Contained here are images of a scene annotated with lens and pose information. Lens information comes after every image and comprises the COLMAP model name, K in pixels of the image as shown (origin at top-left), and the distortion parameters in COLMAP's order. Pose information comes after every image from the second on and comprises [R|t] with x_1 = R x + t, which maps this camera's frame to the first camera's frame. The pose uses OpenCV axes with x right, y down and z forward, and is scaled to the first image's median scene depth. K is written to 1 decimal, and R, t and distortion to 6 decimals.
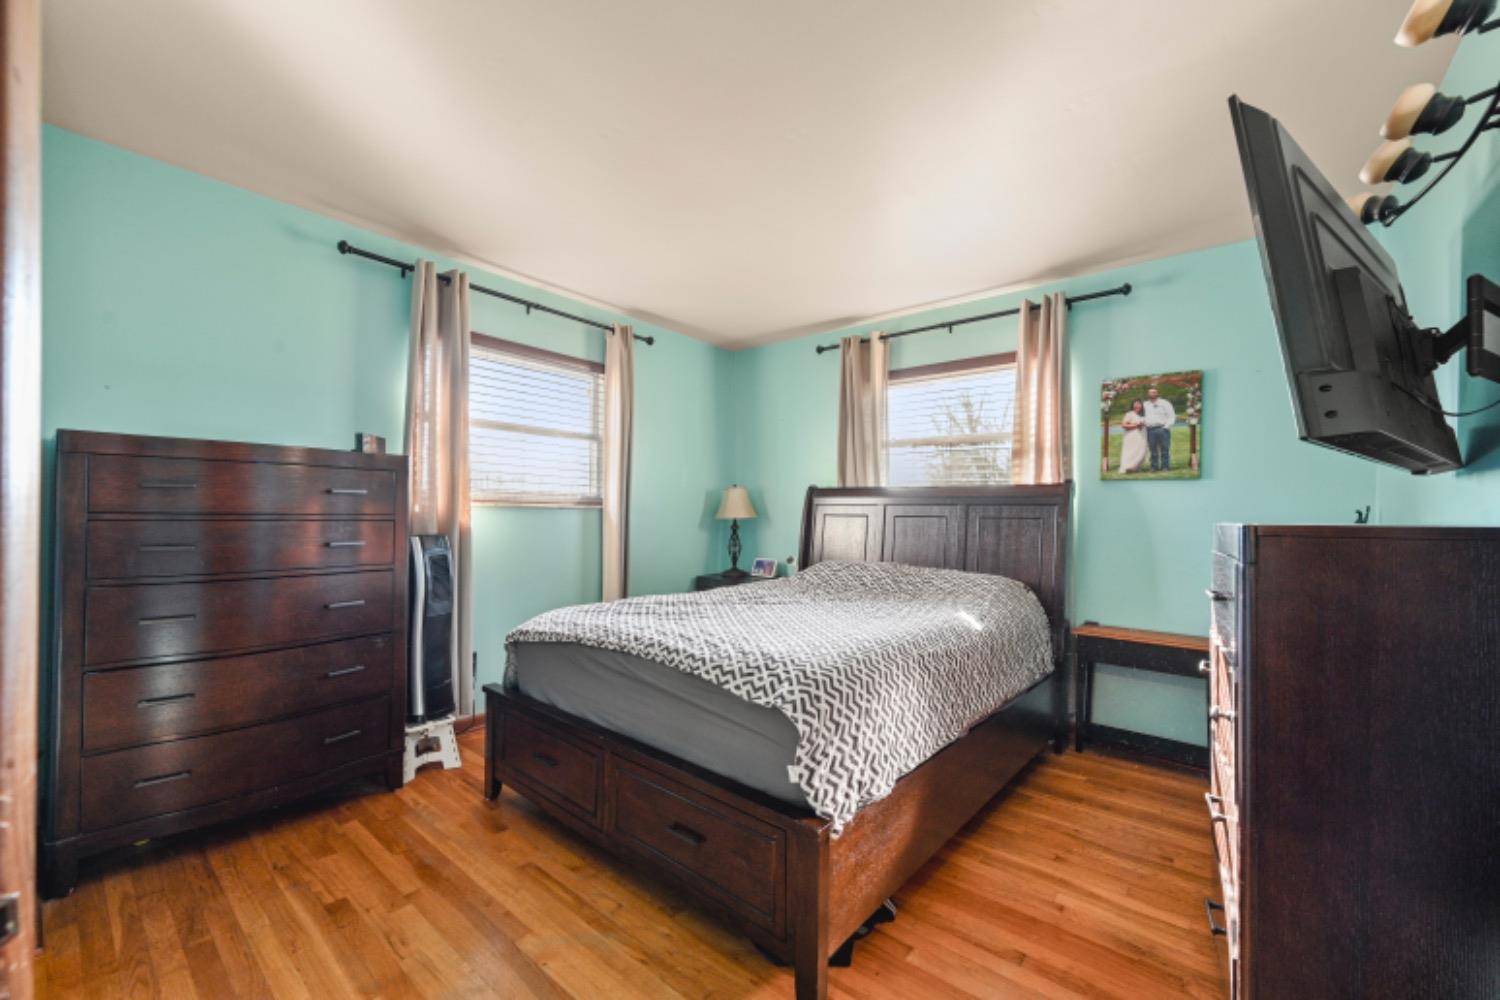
lens RADIAL K [[602.0, 0, 752.5], [0, 602.0, 507.8], [0, 0, 1]] dist [0.000384, -0.000683]
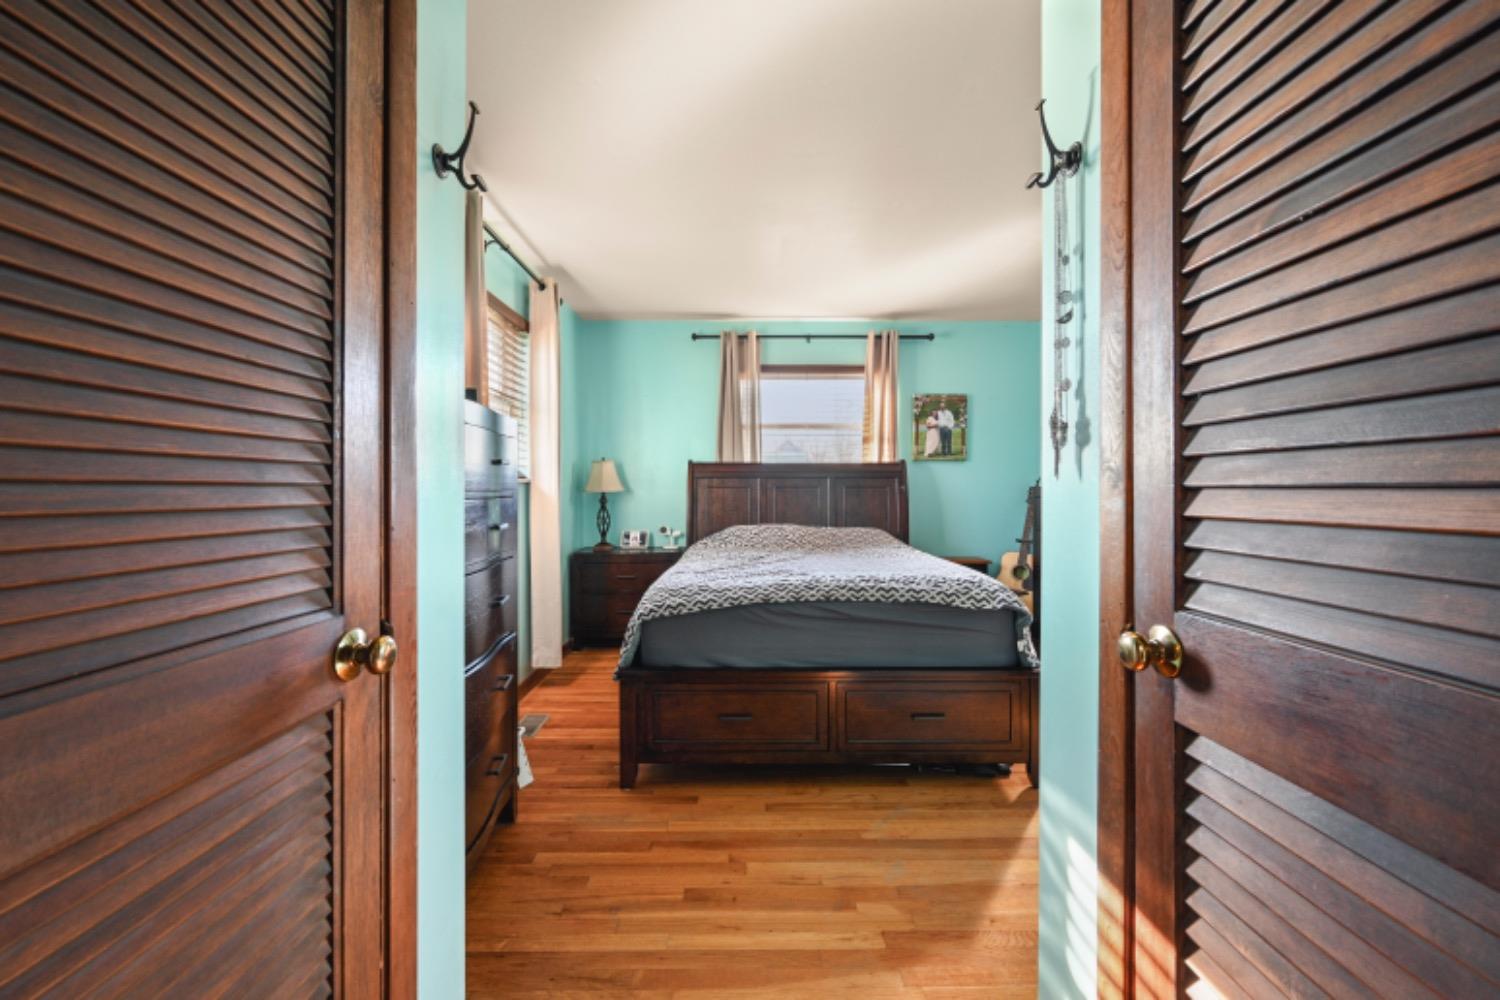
lens RADIAL K [[602.0, 0, 757.8], [0, 602.0, 492.5], [0, 0, 1]] dist [0.000384, -0.000683]
pose [[0.753682, -0.017700, 0.657001, -0.719503], [0.005685, 0.999775, 0.020412, 0.000538], [-0.657214, -0.011649, 0.753614, 0.127059]]
